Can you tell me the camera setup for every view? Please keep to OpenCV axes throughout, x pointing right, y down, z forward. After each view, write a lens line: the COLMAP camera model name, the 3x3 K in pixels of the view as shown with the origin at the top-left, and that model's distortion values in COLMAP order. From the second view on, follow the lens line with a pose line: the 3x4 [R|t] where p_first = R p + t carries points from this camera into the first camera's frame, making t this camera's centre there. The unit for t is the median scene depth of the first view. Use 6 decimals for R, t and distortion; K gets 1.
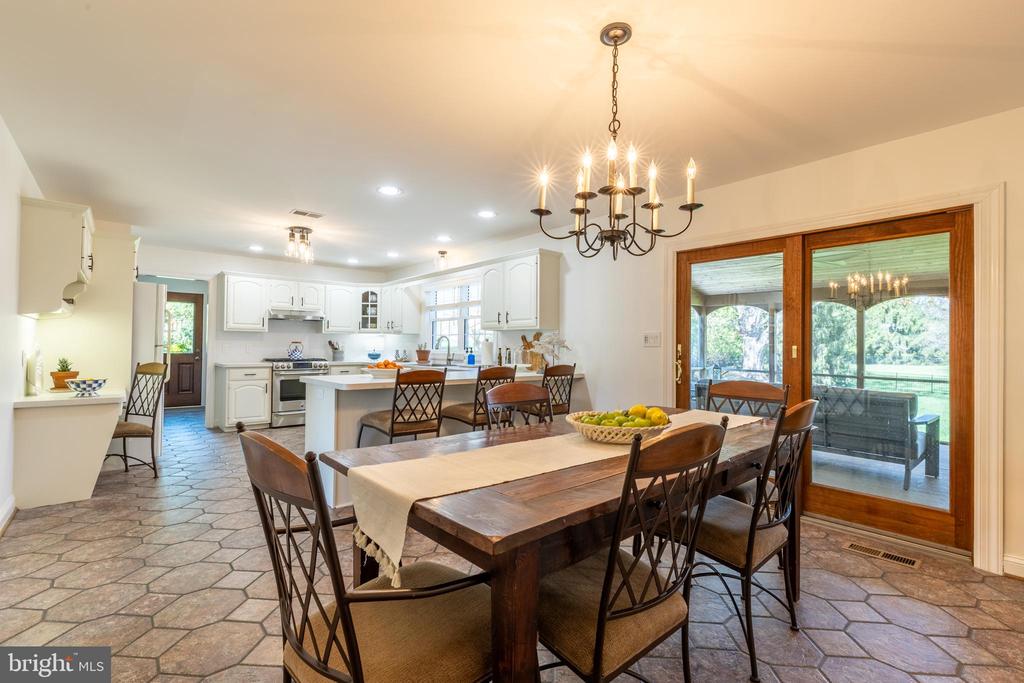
lens RADIAL K [[456.3, 0, 515.3], [0, 456.3, 337.7], [0, 0, 1]] dist [0.001178, 0.000030]
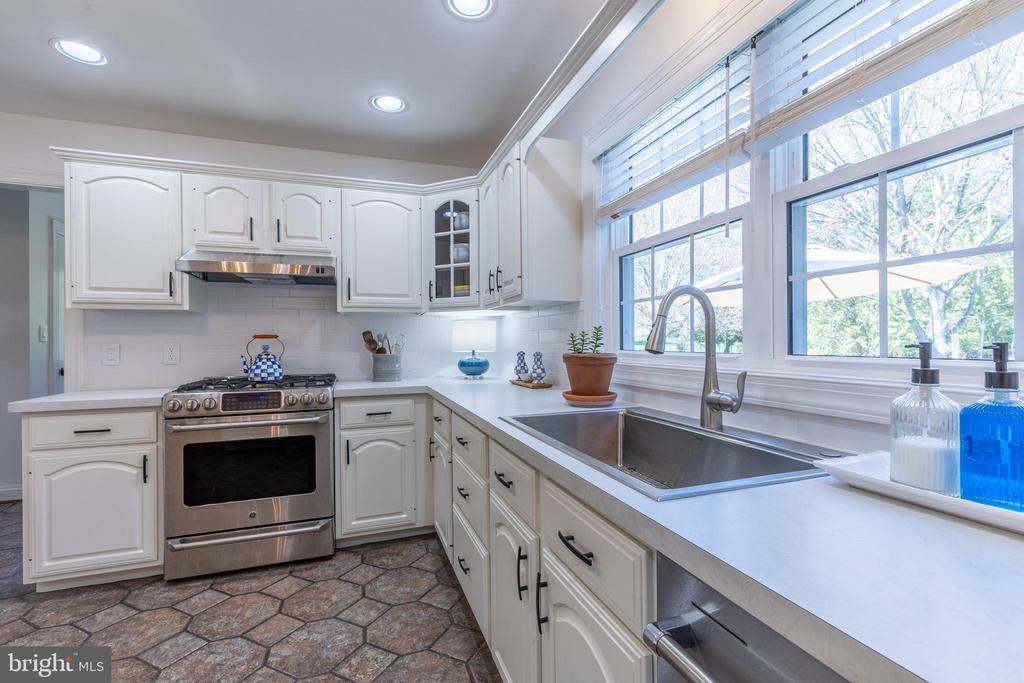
lens RADIAL K [[456.3, 0, 513.2], [0, 456.3, 340.7], [0, 0, 1]] dist [0.001178, 0.000030]
pose [[0.927404, -0.018210, -0.373618, -0.134328], [0.024890, 0.999605, 0.013062, 0.013471], [0.373232, -0.021413, 0.927491, 0.691188]]
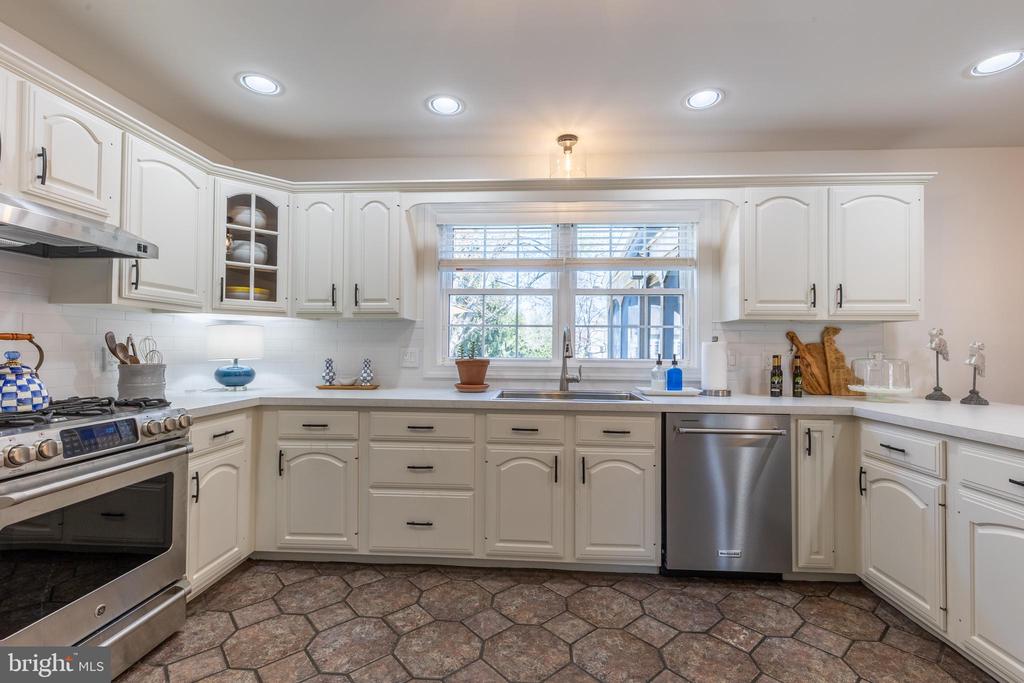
lens RADIAL K [[456.3, 0, 515.6], [0, 456.3, 343.3], [0, 0, 1]] dist [0.001178, 0.000030]
pose [[0.706801, 0.004665, 0.707397, -0.445871], [-0.015437, 0.999842, 0.008830, 0.007150], [-0.707244, -0.017161, 0.706761, 0.634616]]
